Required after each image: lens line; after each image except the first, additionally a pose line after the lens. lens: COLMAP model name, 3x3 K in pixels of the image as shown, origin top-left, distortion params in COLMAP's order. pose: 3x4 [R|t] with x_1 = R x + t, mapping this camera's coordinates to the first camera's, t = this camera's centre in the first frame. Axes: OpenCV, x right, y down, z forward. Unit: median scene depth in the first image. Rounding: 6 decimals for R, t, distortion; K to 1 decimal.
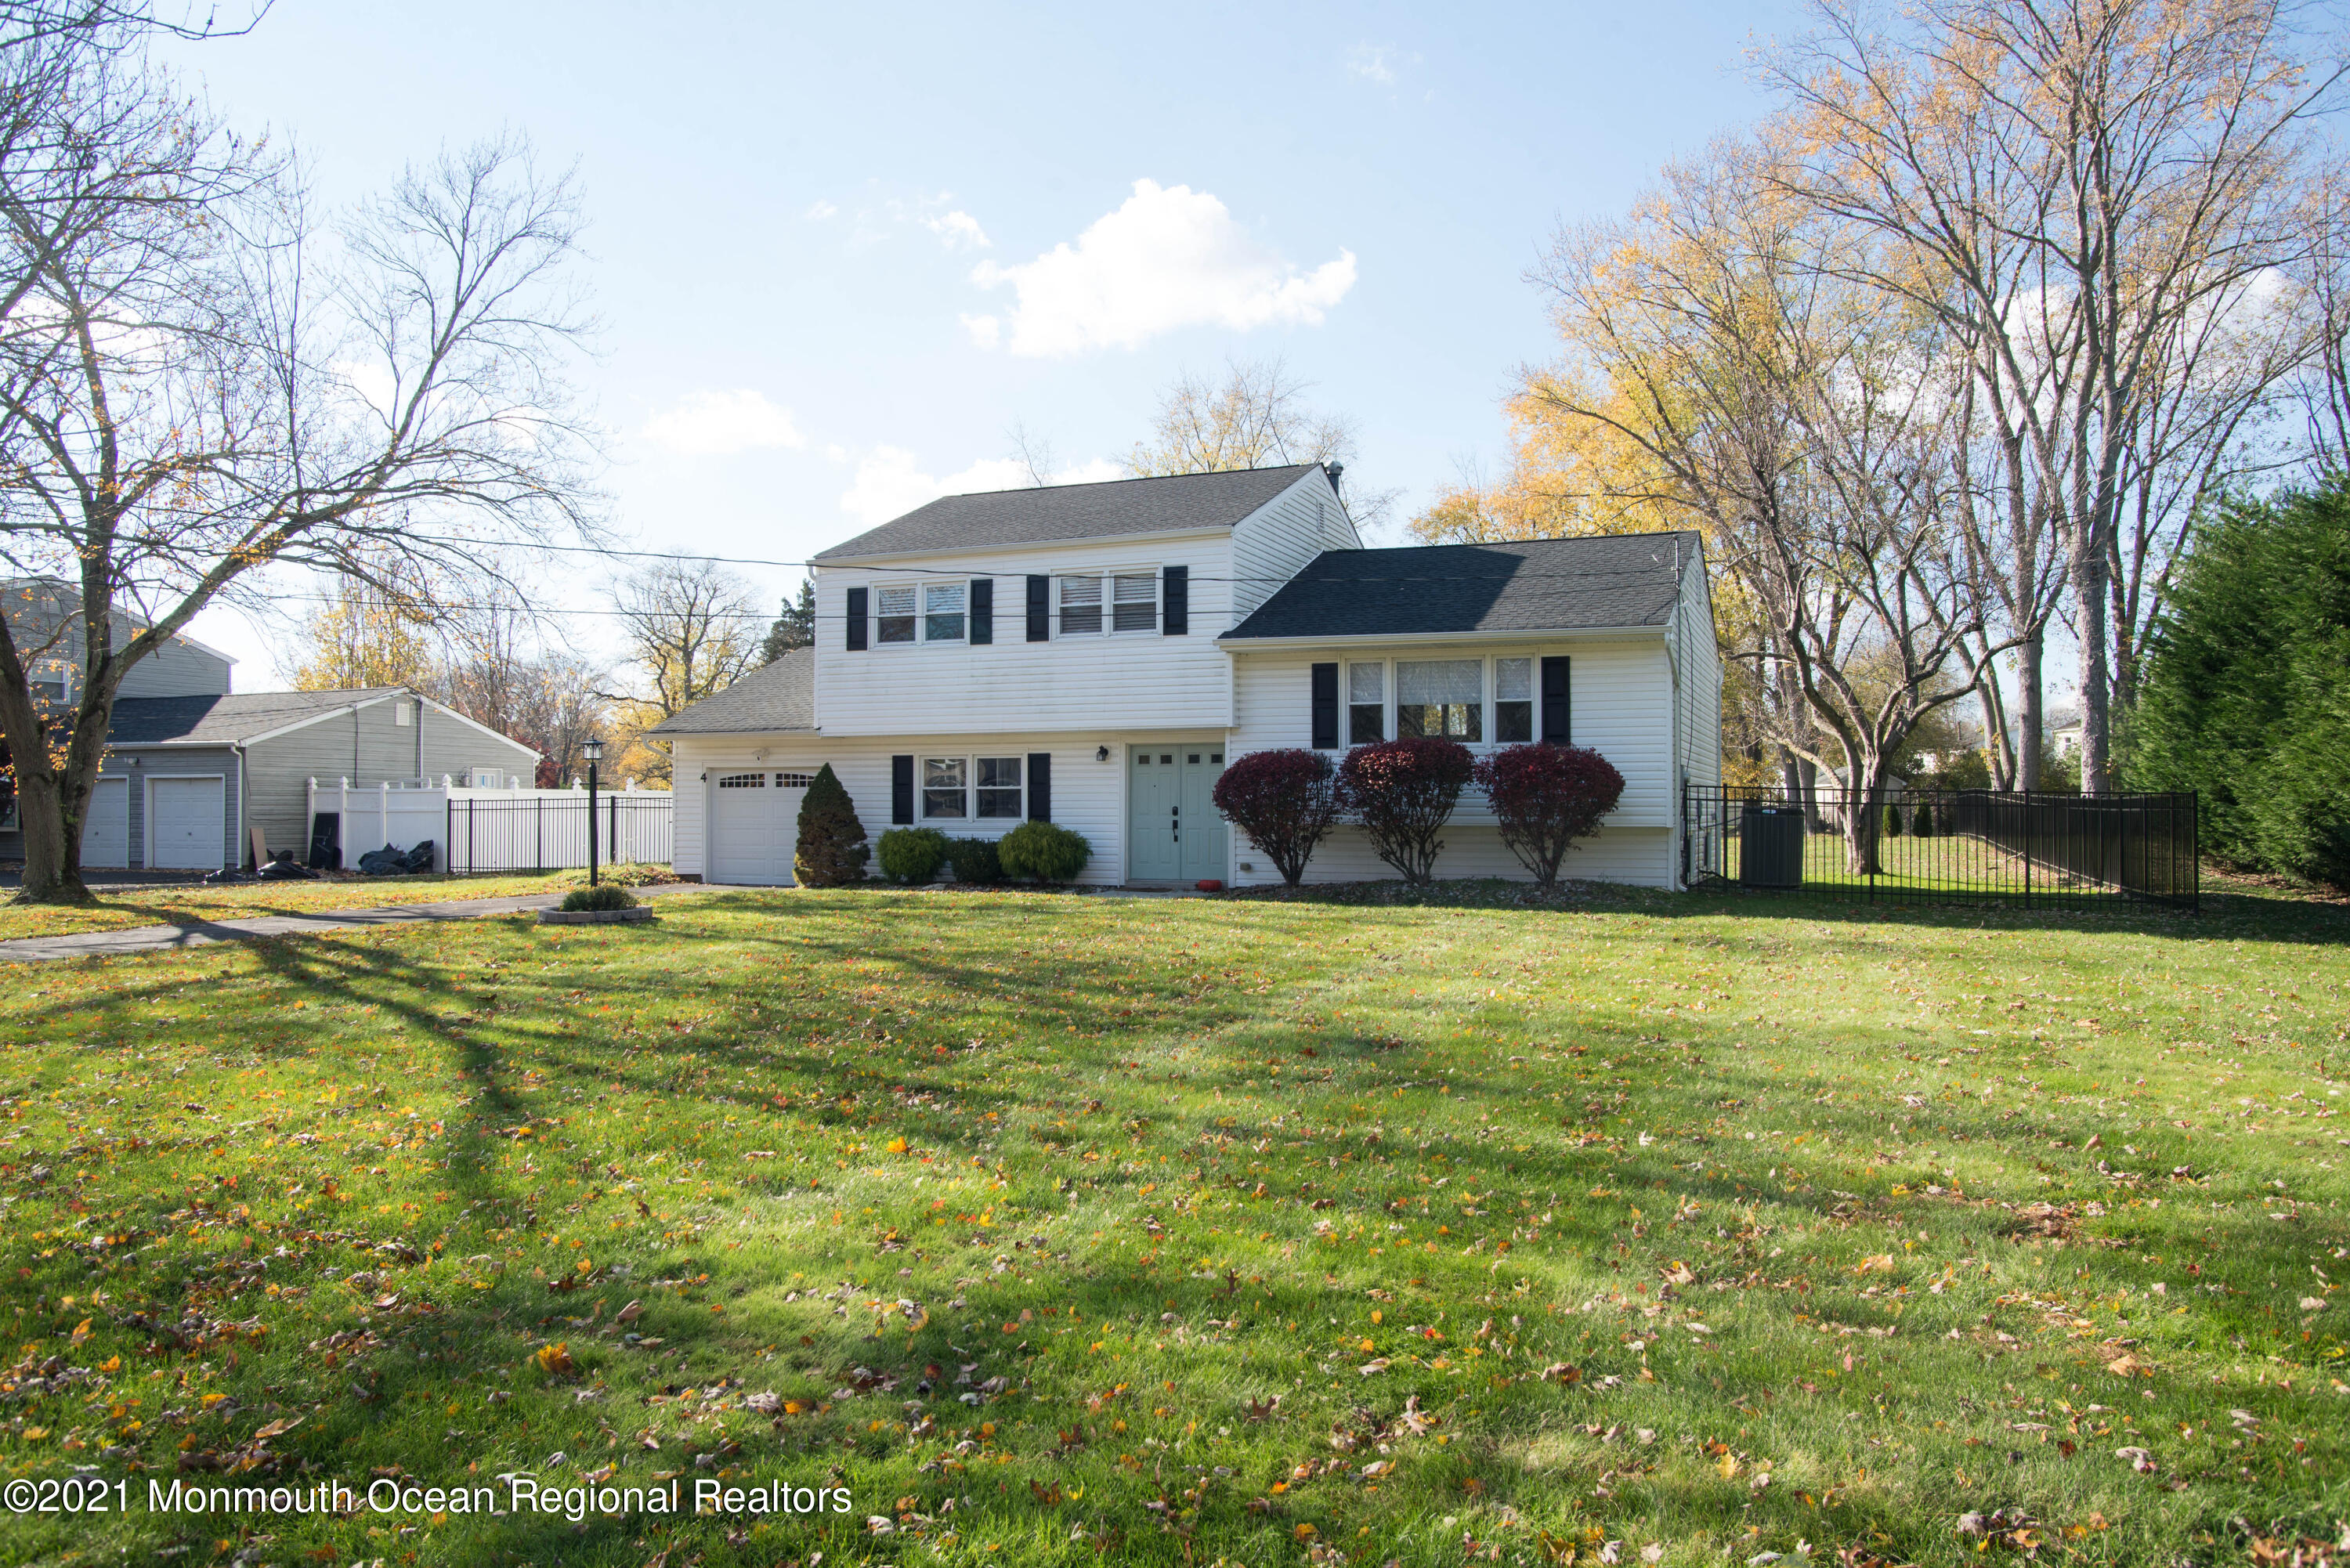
lens RADIAL K [[1659.9, 0, 1159.0], [0, 1659.9, 792.9], [0, 0, 1]] dist [-0.005849, 0.001091]
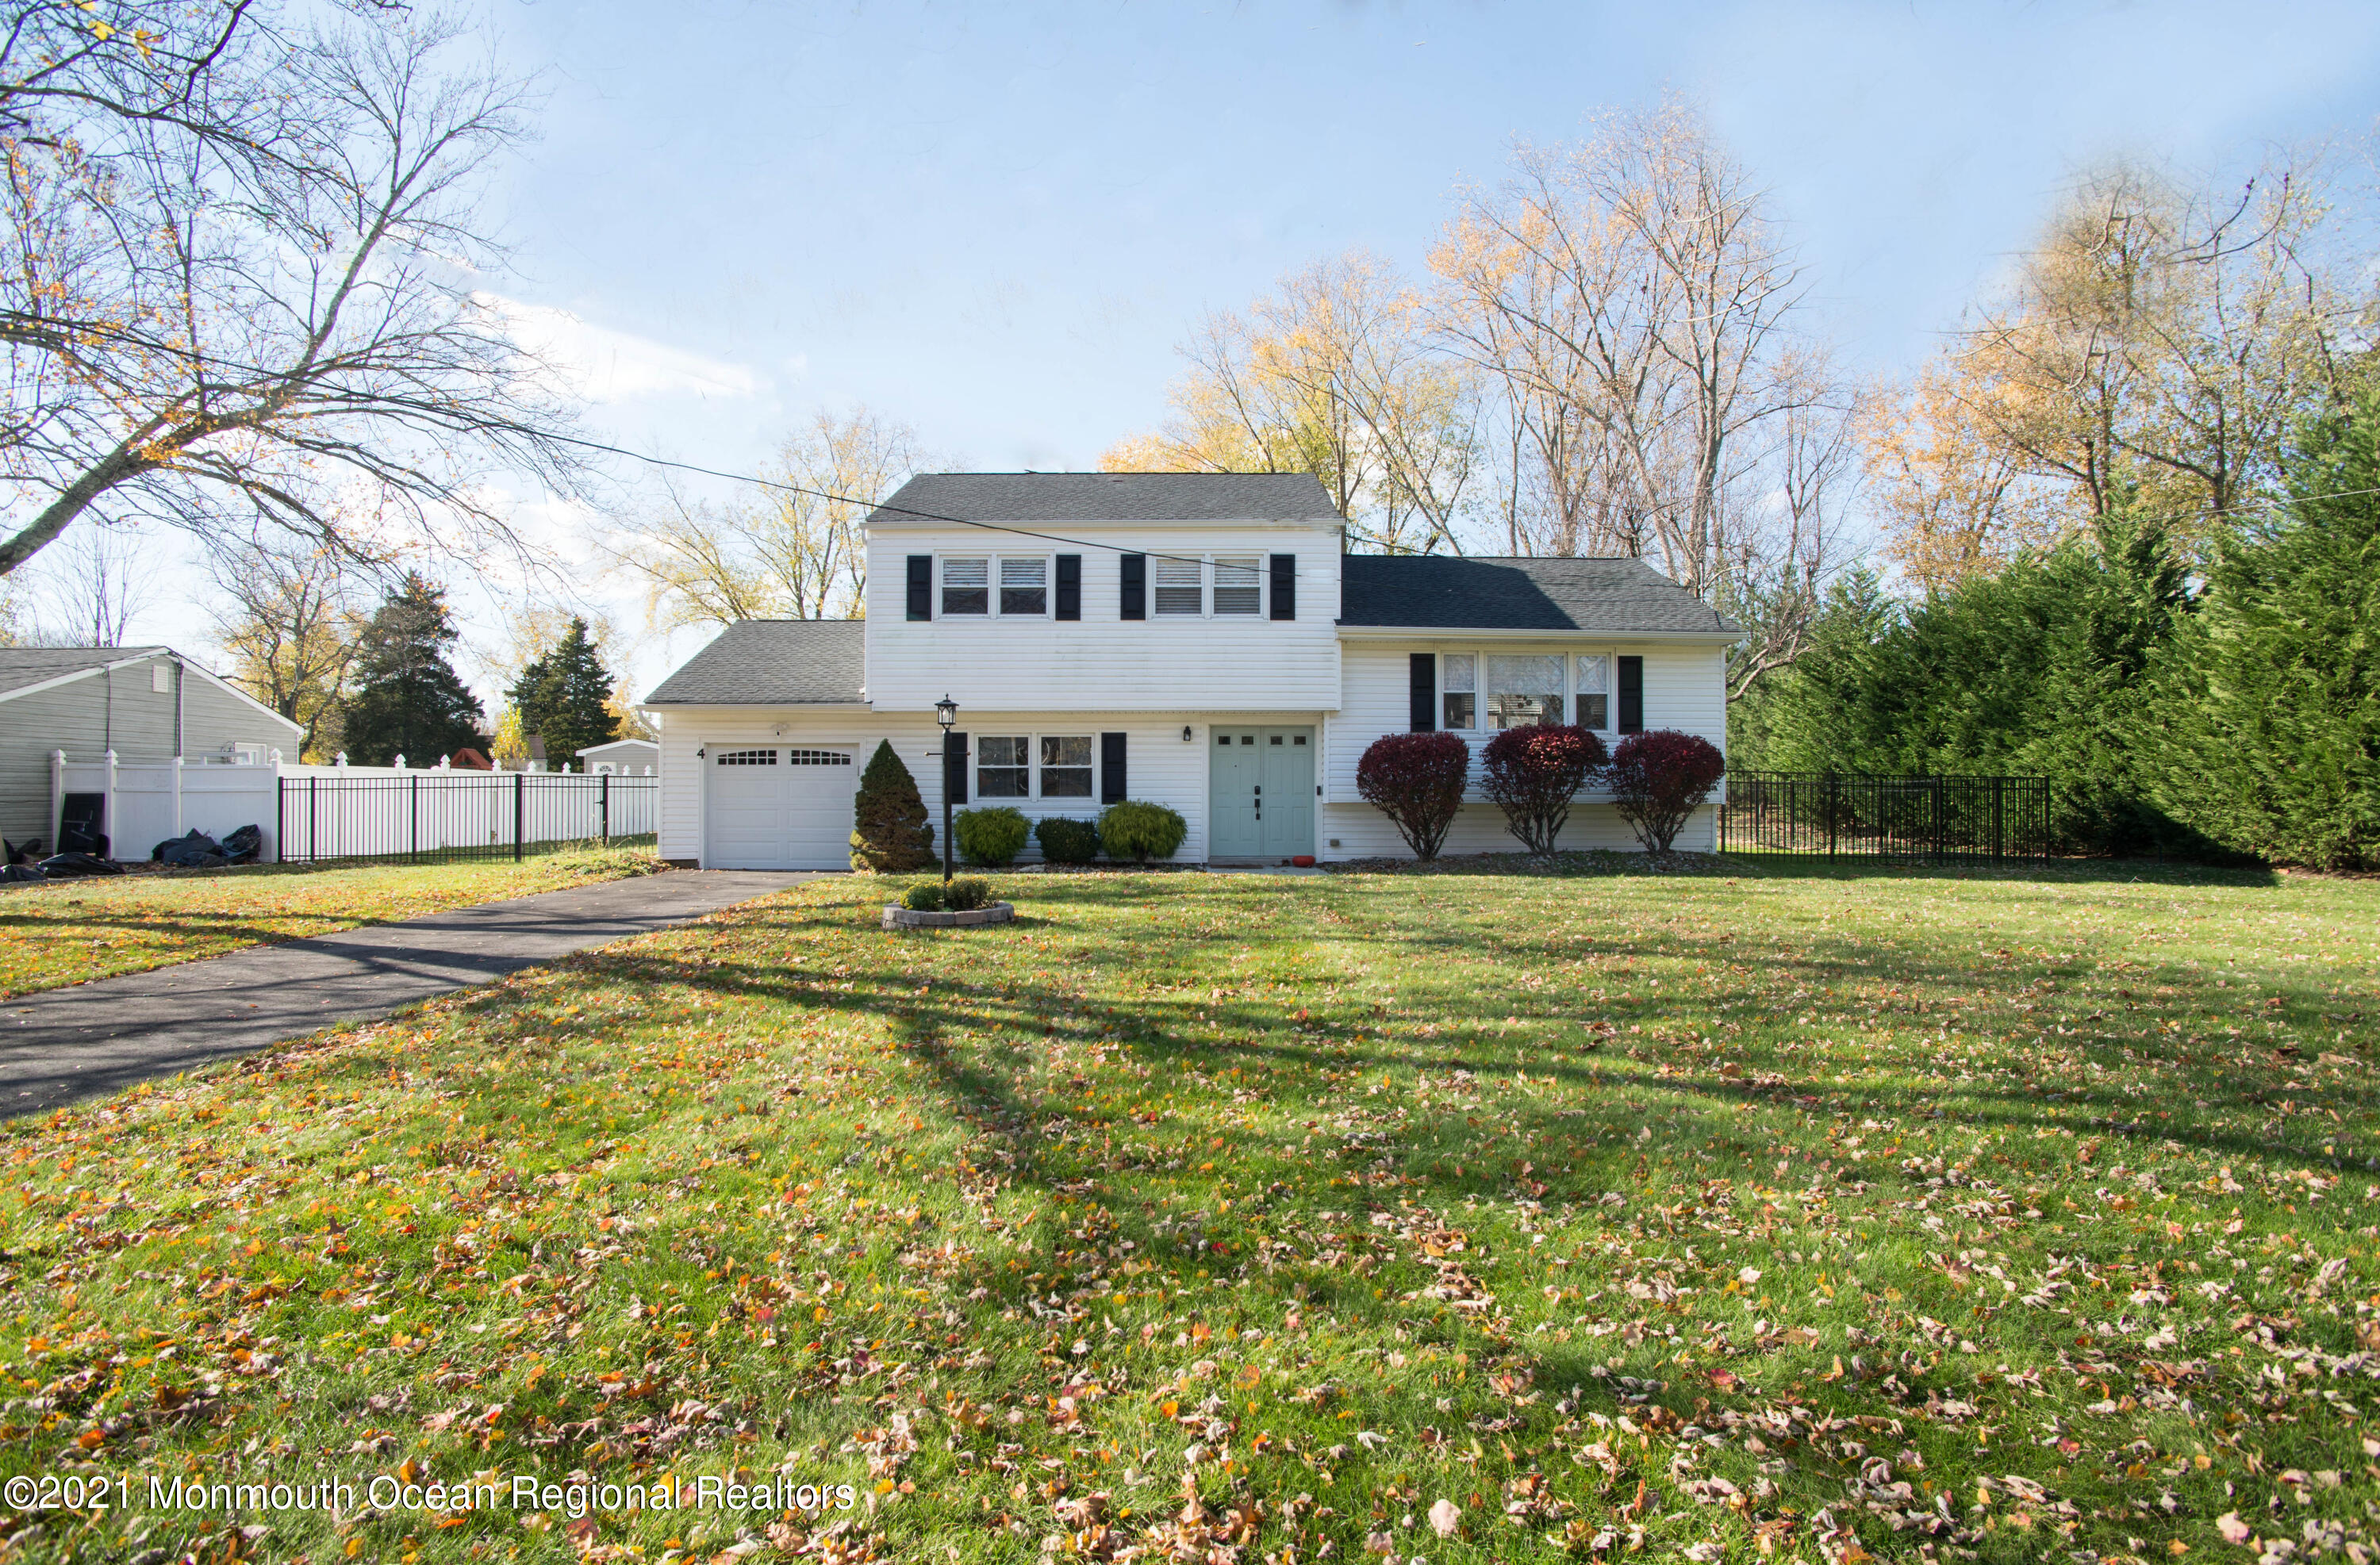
lens RADIAL K [[1325.1, 0, 1184.4], [0, 1325.1, 786.4], [0, 0, 1]] dist [-0.038019, 0.012248]
pose [[0.913672, 0.002855, 0.406442, -0.357174], [-0.003879, 0.999991, 0.001694, 0.007101], [-0.406434, -0.003124, 0.913675, 0.249996]]
